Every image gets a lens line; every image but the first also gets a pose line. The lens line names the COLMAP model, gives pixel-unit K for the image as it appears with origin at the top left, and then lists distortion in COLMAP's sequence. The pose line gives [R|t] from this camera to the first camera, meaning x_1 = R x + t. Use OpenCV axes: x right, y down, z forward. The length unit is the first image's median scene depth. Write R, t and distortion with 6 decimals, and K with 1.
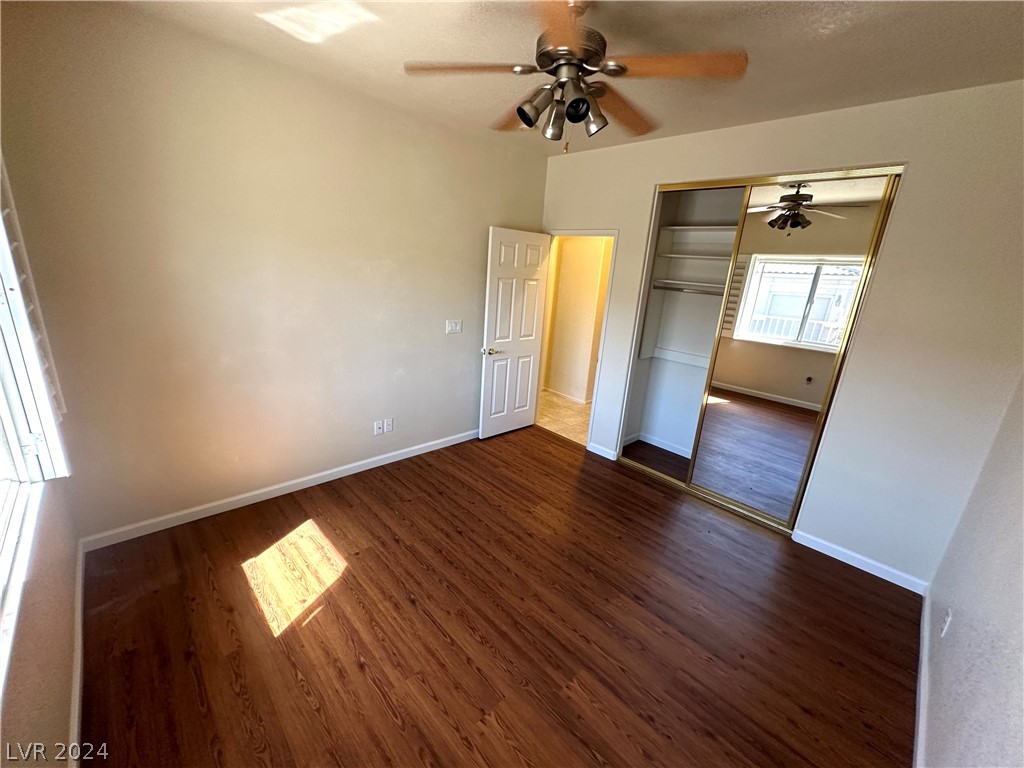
lens RADIAL K [[409.7, 0, 510.7], [0, 409.7, 384.1], [0, 0, 1]] dist [-0.000592, -0.000009]
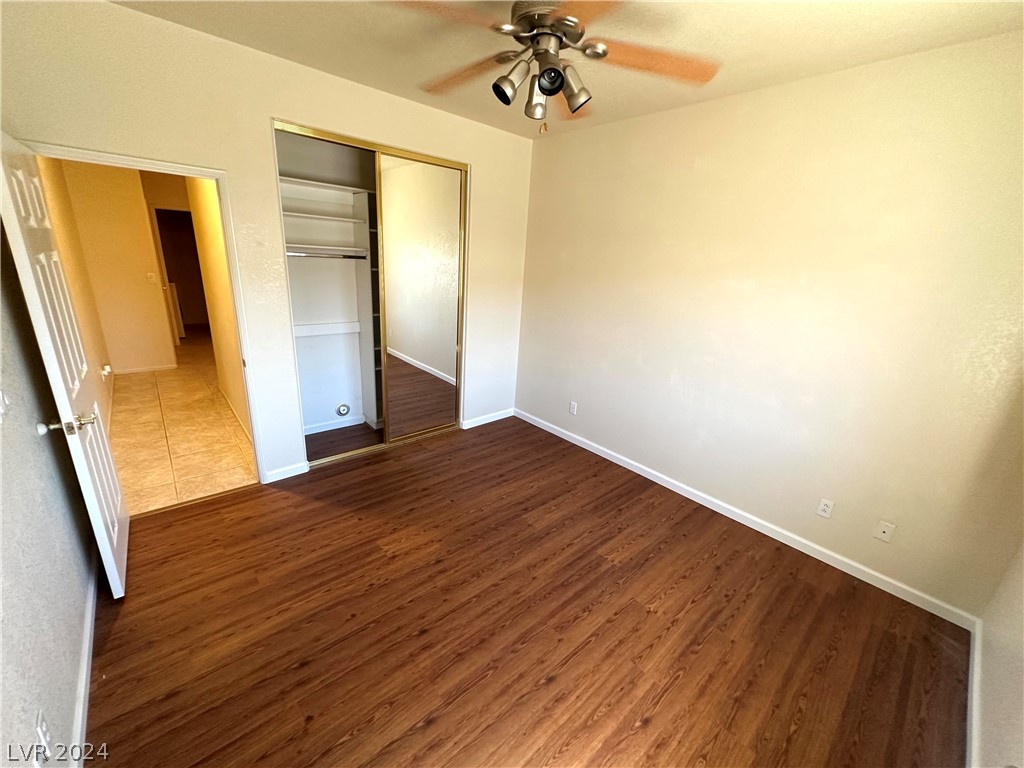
lens RADIAL K [[409.7, 0, 510.7], [0, 409.7, 384.1], [0, 0, 1]] dist [-0.000592, -0.000009]
pose [[0.047551, -0.368415, 0.928445, -0.799121], [0.221411, 0.910261, 0.349860, -0.317945], [-0.974021, 0.188931, 0.124855, 0.876986]]
